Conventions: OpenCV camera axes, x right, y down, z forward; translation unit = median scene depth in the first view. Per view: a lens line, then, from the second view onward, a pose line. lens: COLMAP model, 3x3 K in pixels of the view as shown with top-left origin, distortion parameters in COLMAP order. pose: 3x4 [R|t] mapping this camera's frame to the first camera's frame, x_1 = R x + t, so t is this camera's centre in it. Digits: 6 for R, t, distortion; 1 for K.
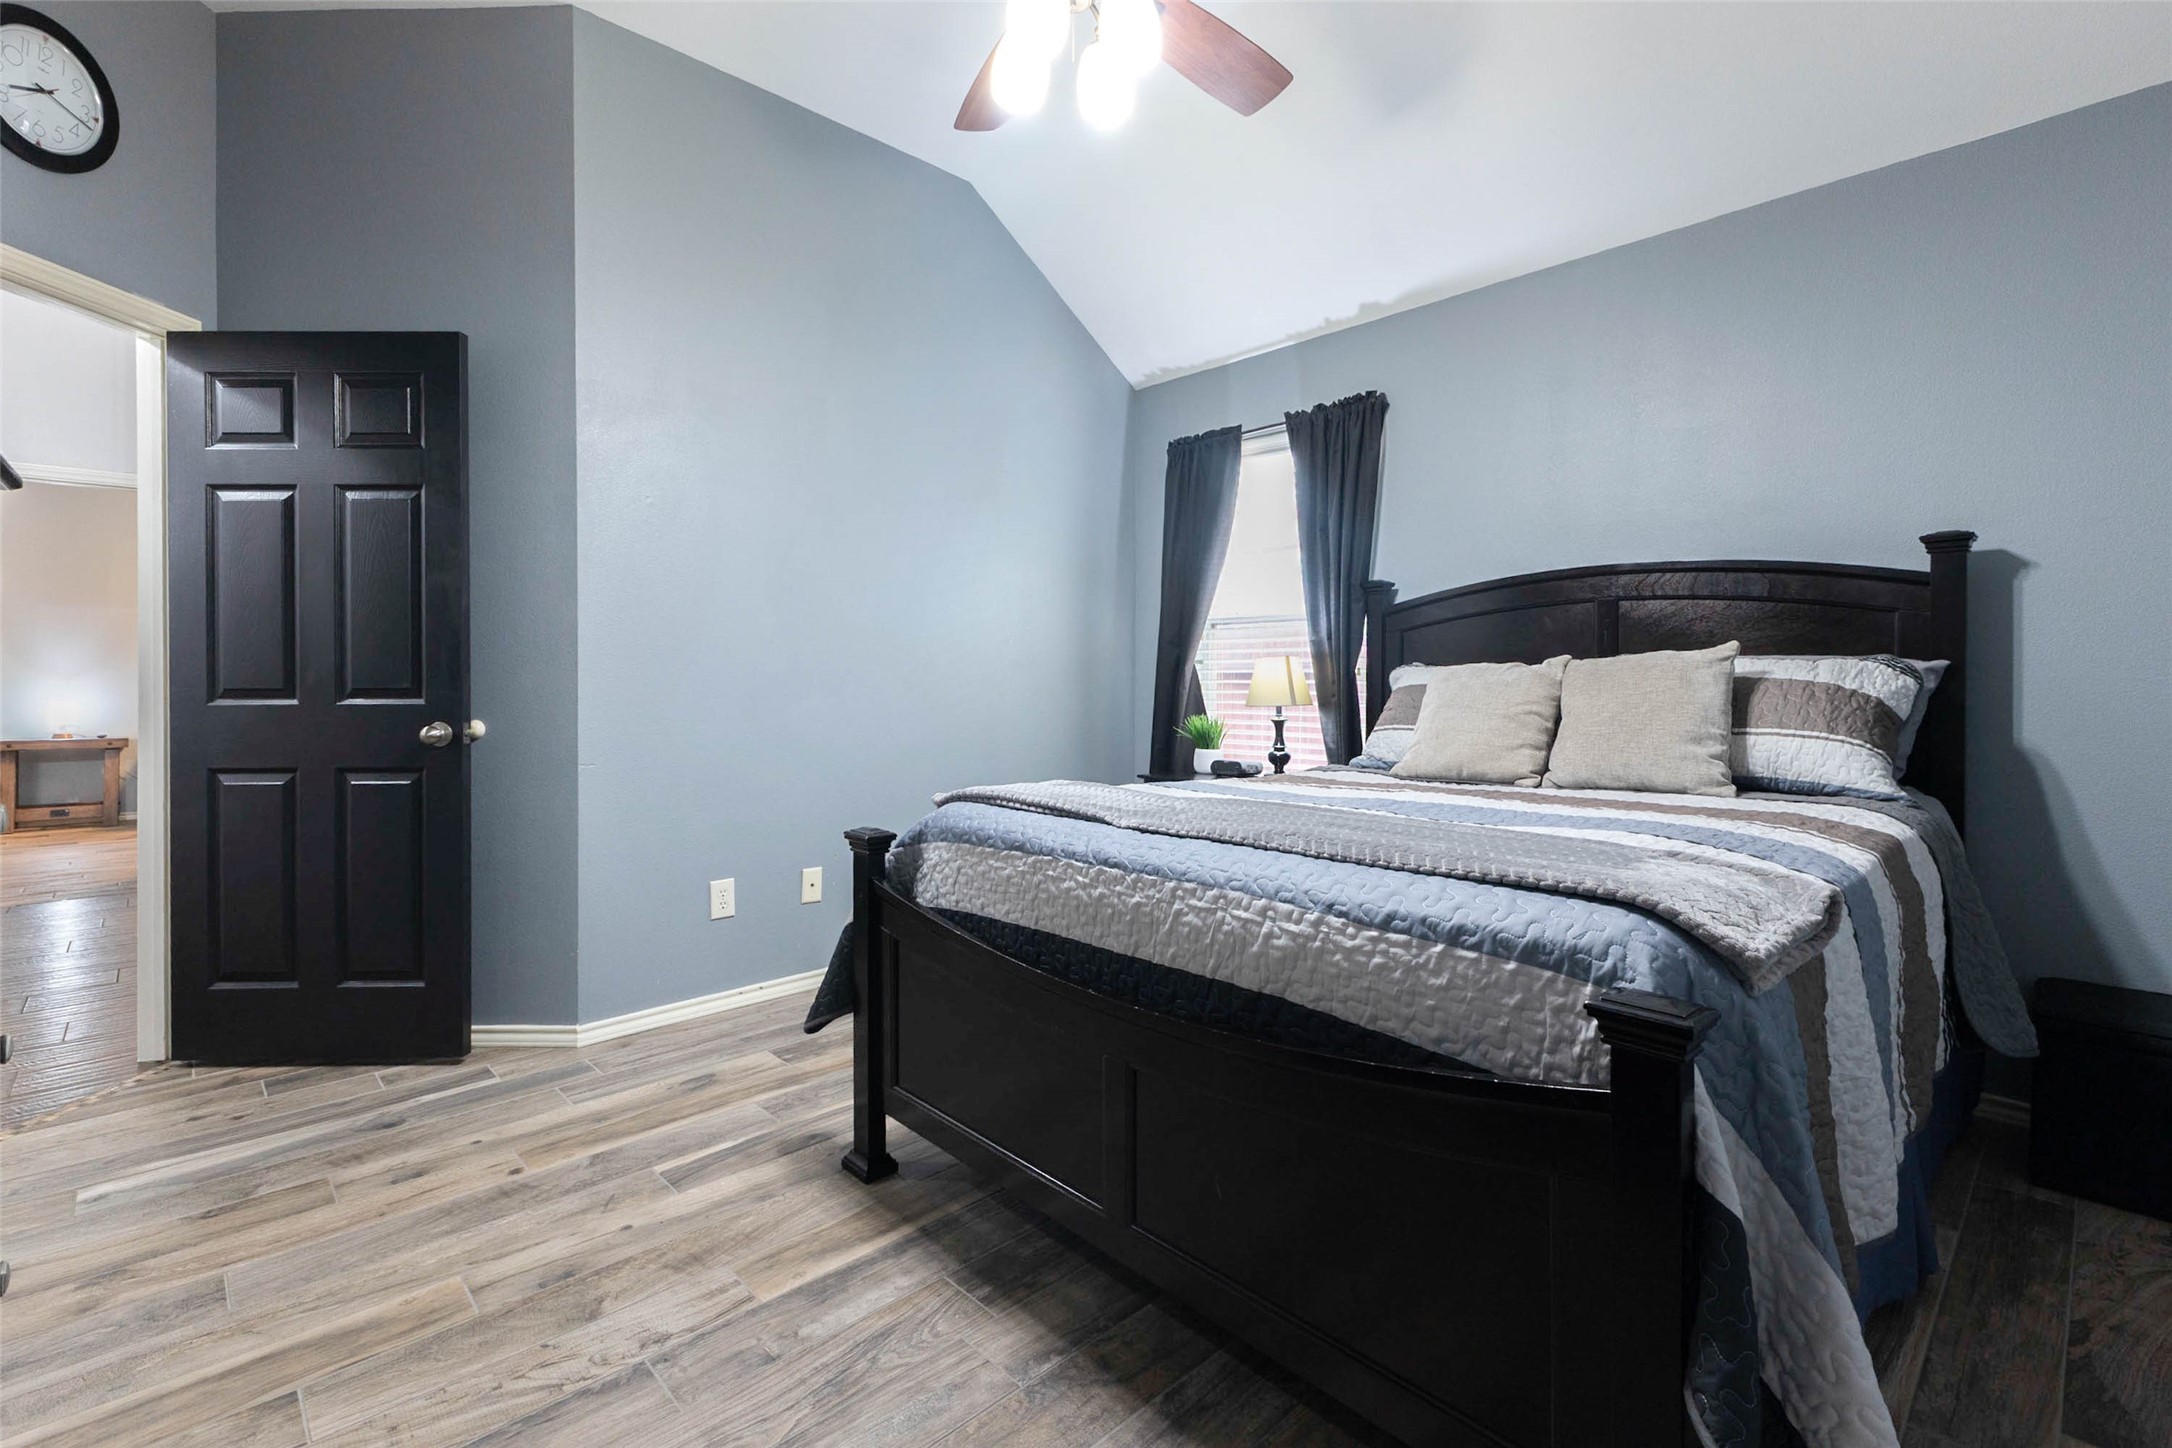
lens RADIAL K [[974.6, 0, 1078.4], [0, 974.6, 702.6], [0, 0, 1]] dist [-0.001827, -0.000016]
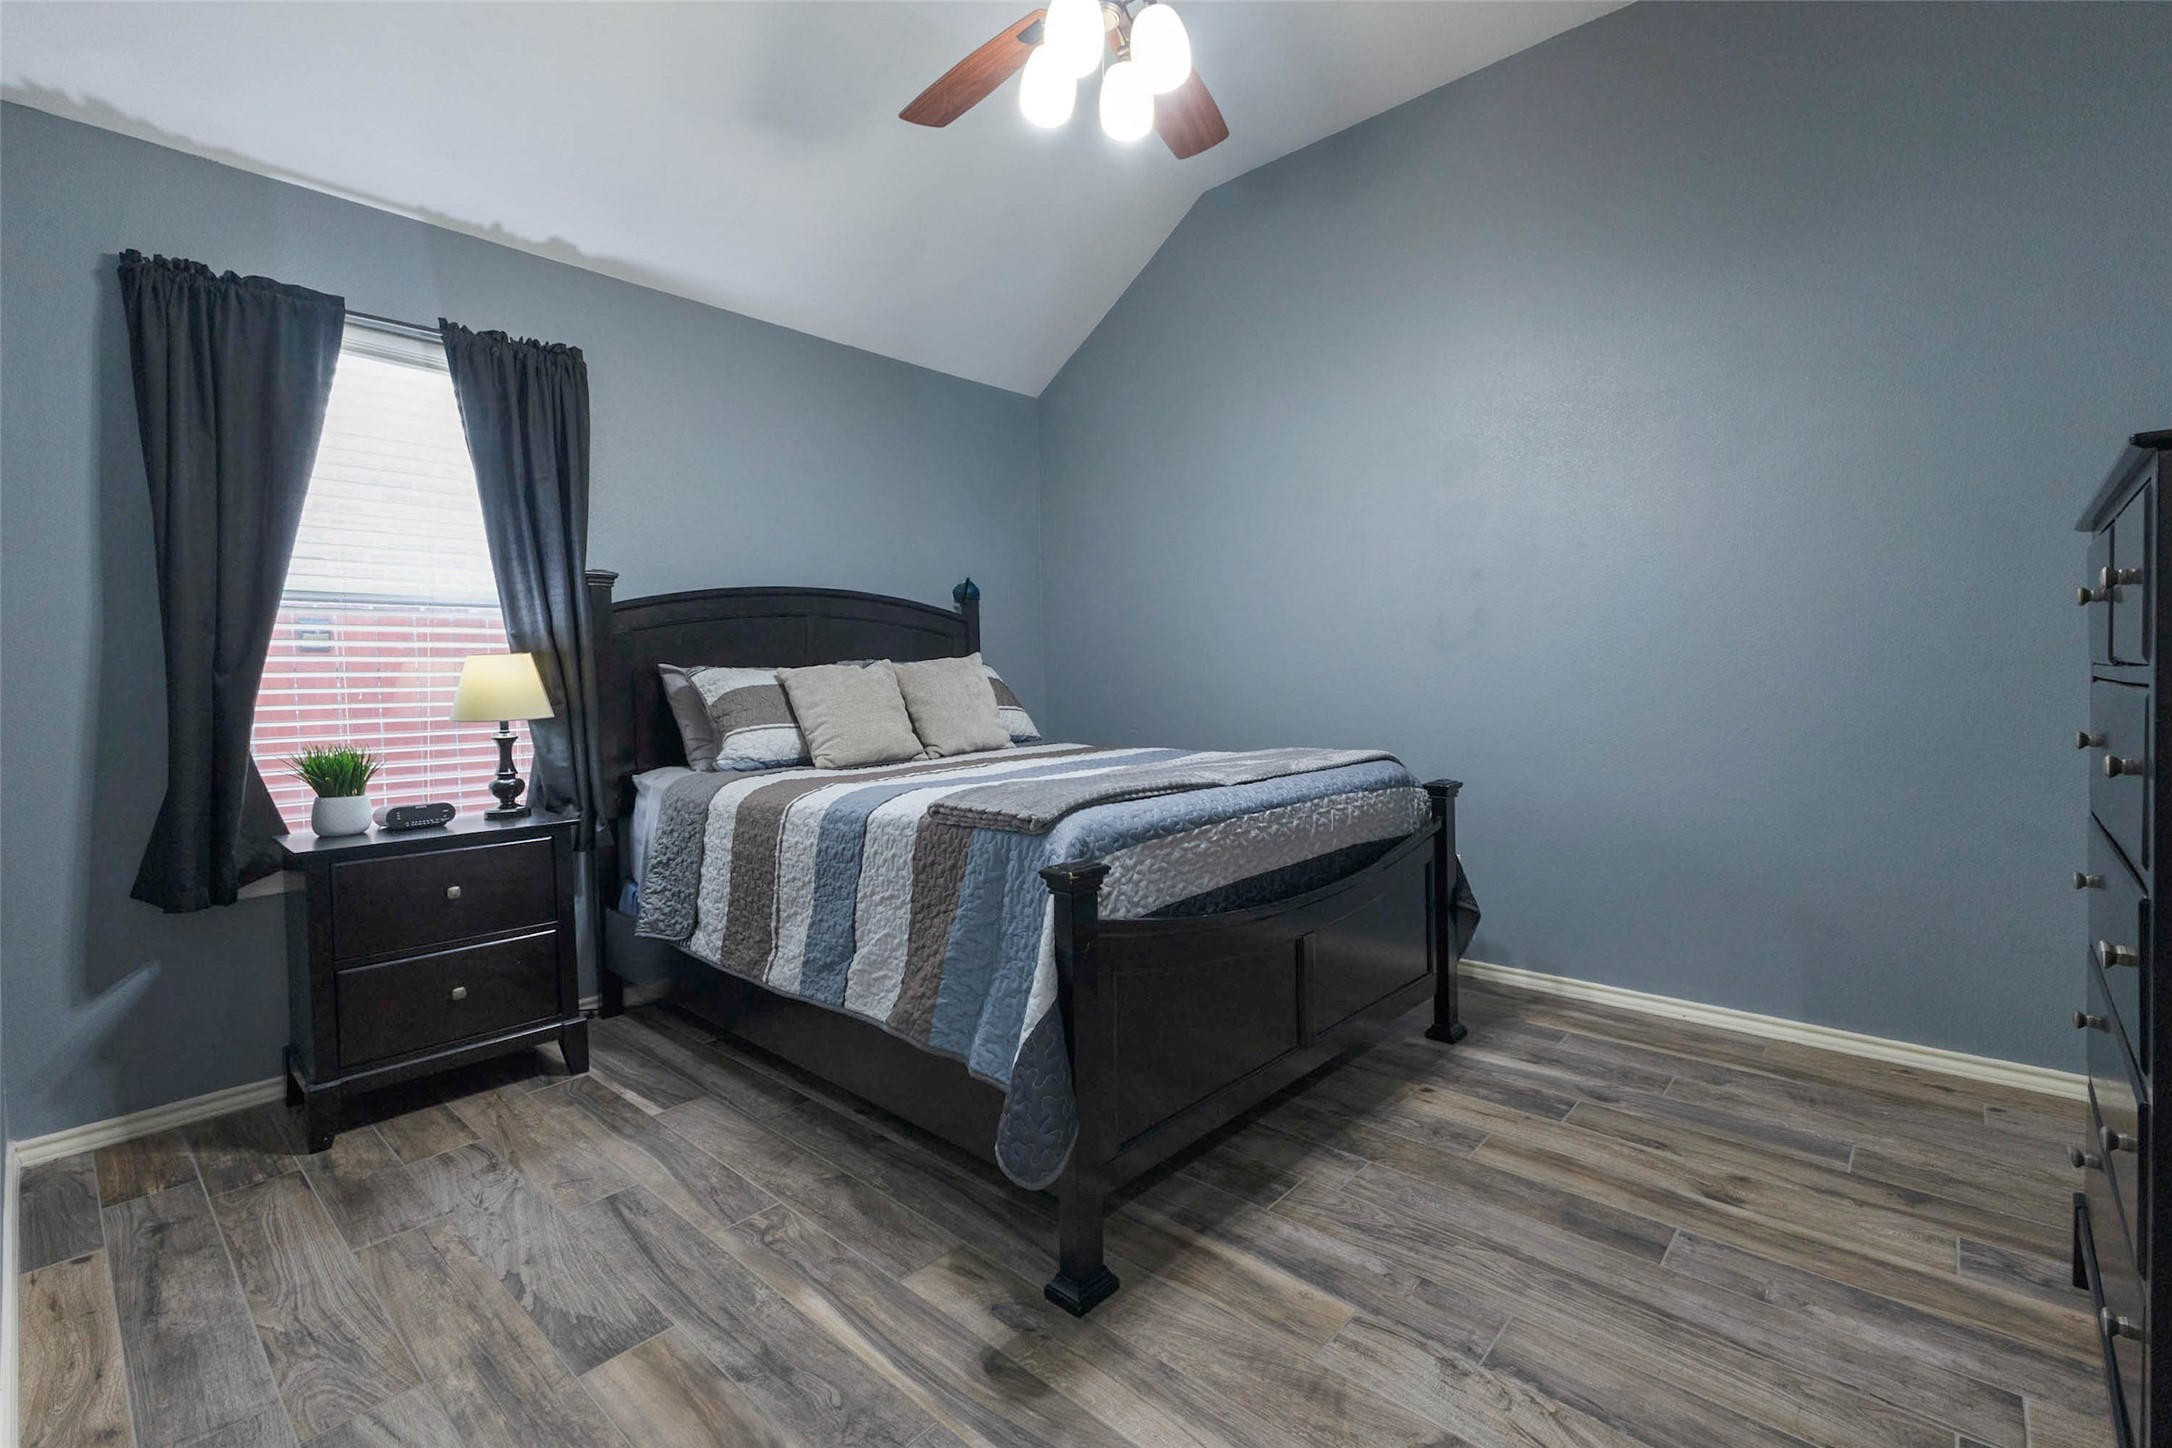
lens RADIAL K [[944.7, 0, 1086.0], [0, 944.7, 724.0], [0, 0, 1]] dist [0.000913, 0.000045]
pose [[-0.081558, -0.045604, 0.995625, -1.071658], [0.041056, 0.997951, 0.049074, -0.020540], [-0.995823, 0.044878, -0.079518, 1.164031]]
